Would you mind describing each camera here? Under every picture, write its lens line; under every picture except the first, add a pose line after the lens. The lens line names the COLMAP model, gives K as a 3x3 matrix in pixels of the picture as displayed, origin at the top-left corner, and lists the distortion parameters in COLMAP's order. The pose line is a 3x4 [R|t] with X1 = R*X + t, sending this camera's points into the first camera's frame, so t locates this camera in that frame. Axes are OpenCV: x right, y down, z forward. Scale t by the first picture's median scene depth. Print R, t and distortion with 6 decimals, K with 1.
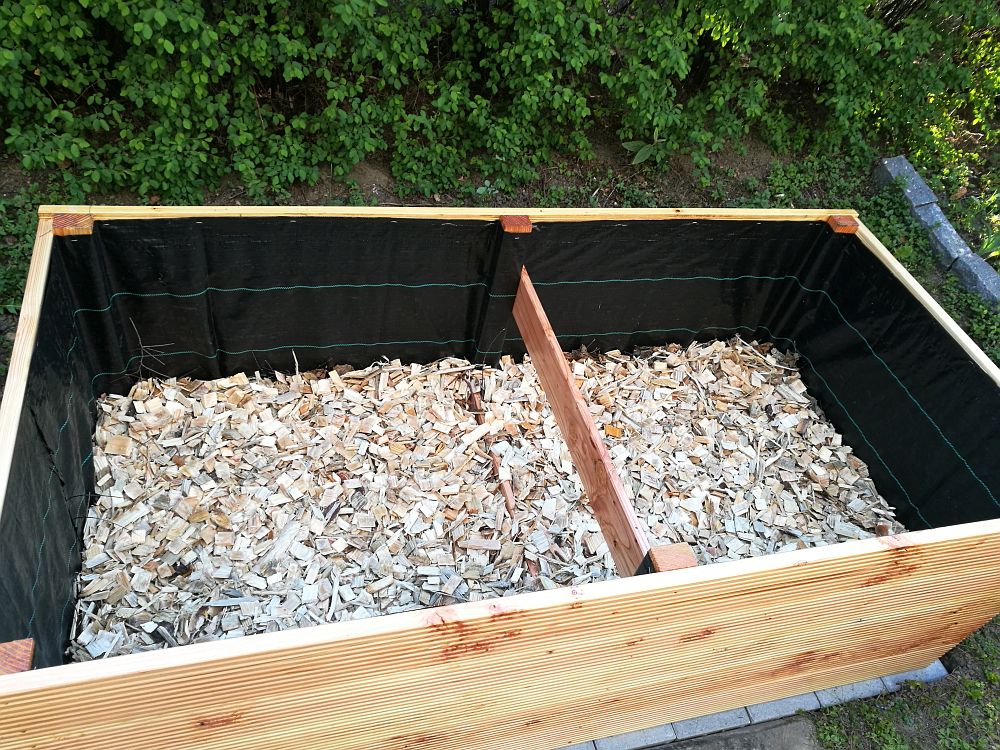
lens RADIAL K [[773.5, 0, 500.0], [0, 773.5, 375.0], [0, 0, 1]] dist [-0.046830, 0.081982]
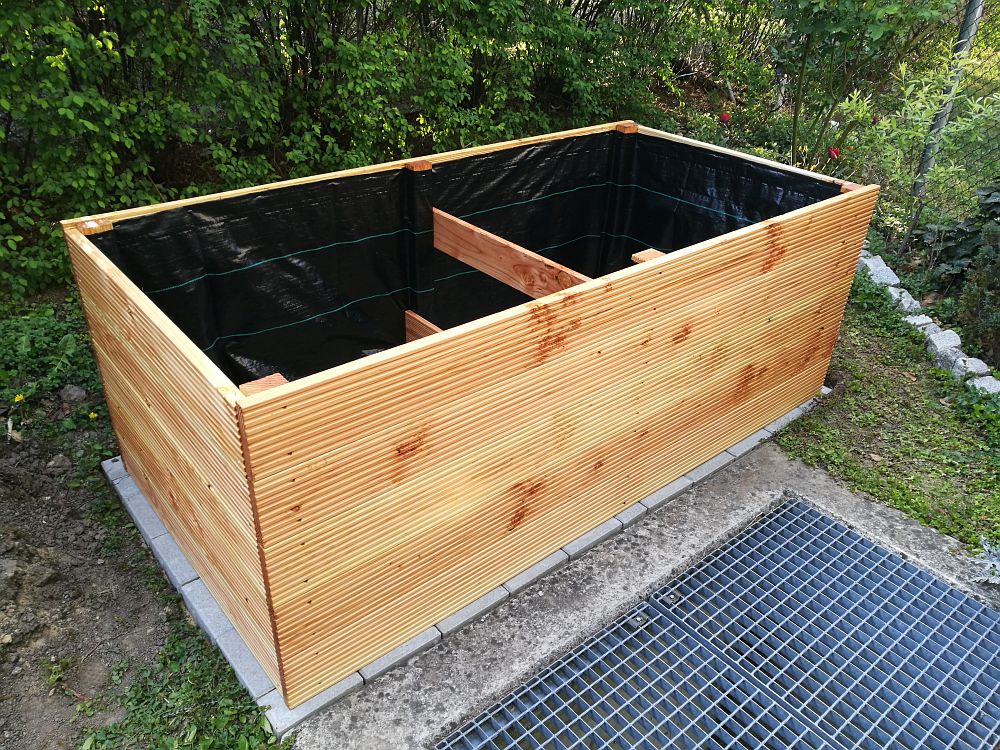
lens RADIAL K [[773.5, 0, 500.0], [0, 773.5, 375.0], [0, 0, 1]] dist [-0.046830, 0.081982]
pose [[0.897155, -0.342261, 0.279231, -0.297548], [0.392817, 0.907302, -0.149995, 0.325401], [-0.202009, 0.244255, 0.948437, -0.150688]]
